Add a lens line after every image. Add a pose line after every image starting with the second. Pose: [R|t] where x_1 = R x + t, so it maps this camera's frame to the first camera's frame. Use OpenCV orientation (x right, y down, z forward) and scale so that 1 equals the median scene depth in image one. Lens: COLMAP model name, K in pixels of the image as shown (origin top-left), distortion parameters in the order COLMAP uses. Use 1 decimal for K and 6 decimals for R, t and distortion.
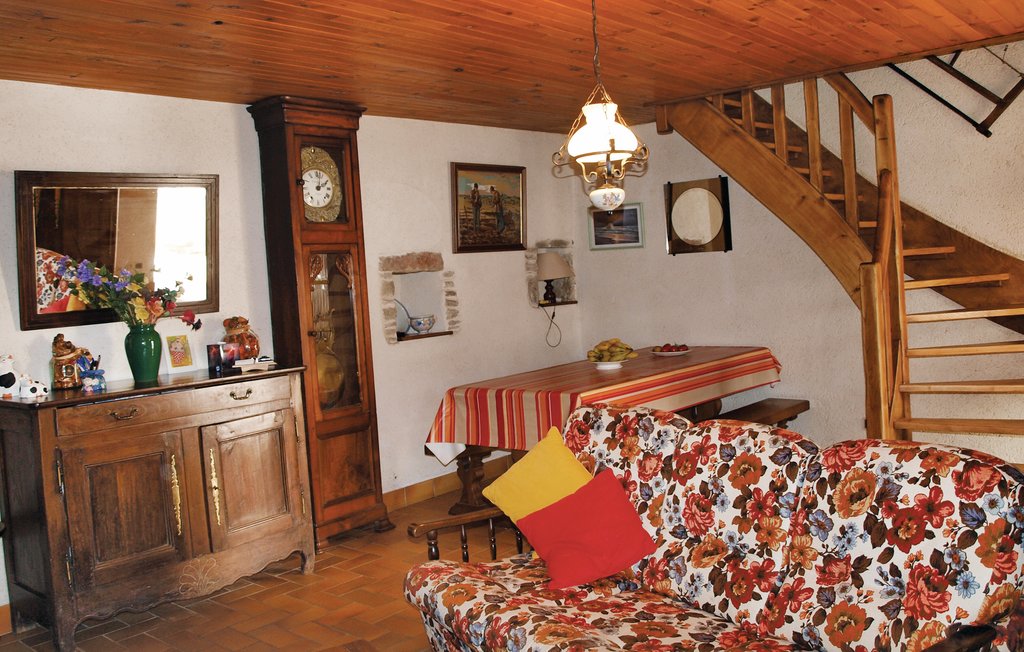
lens RADIAL K [[872.7, 0, 496.0], [0, 872.7, 324.8], [0, 0, 1]] dist [-0.069210, 0.013489]
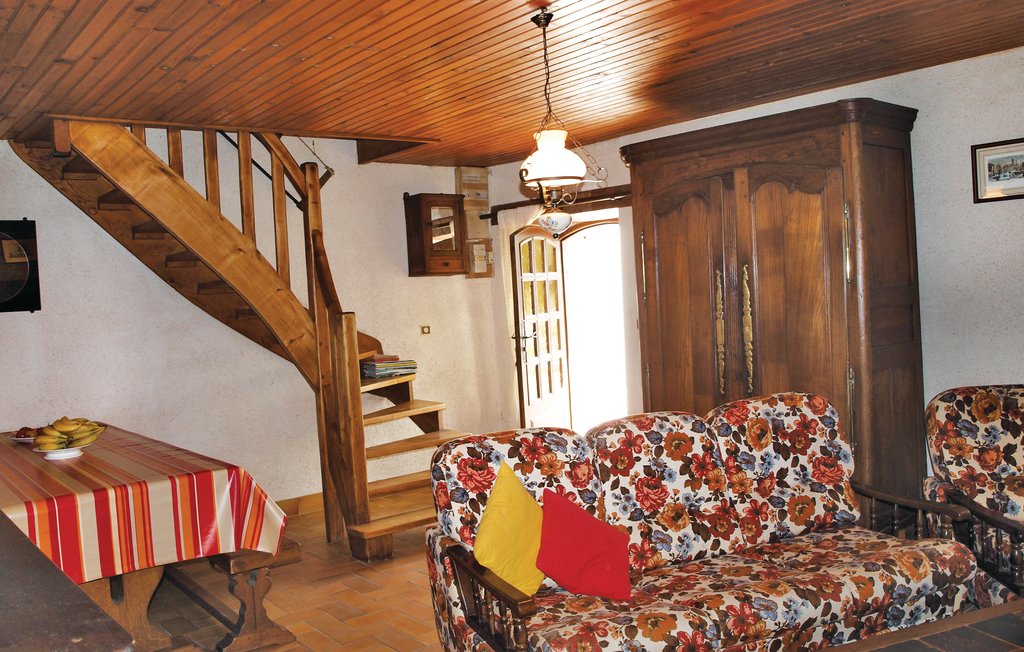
lens RADIAL K [[872.7, 0, 496.0], [0, 872.7, 324.8], [0, 0, 1]] dist [-0.069210, 0.013489]
pose [[0.175104, 0.016224, 0.984416, -1.077192], [0.105928, 0.993750, -0.035220, 0.006336], [-0.978835, 0.110444, 0.172291, 1.055699]]
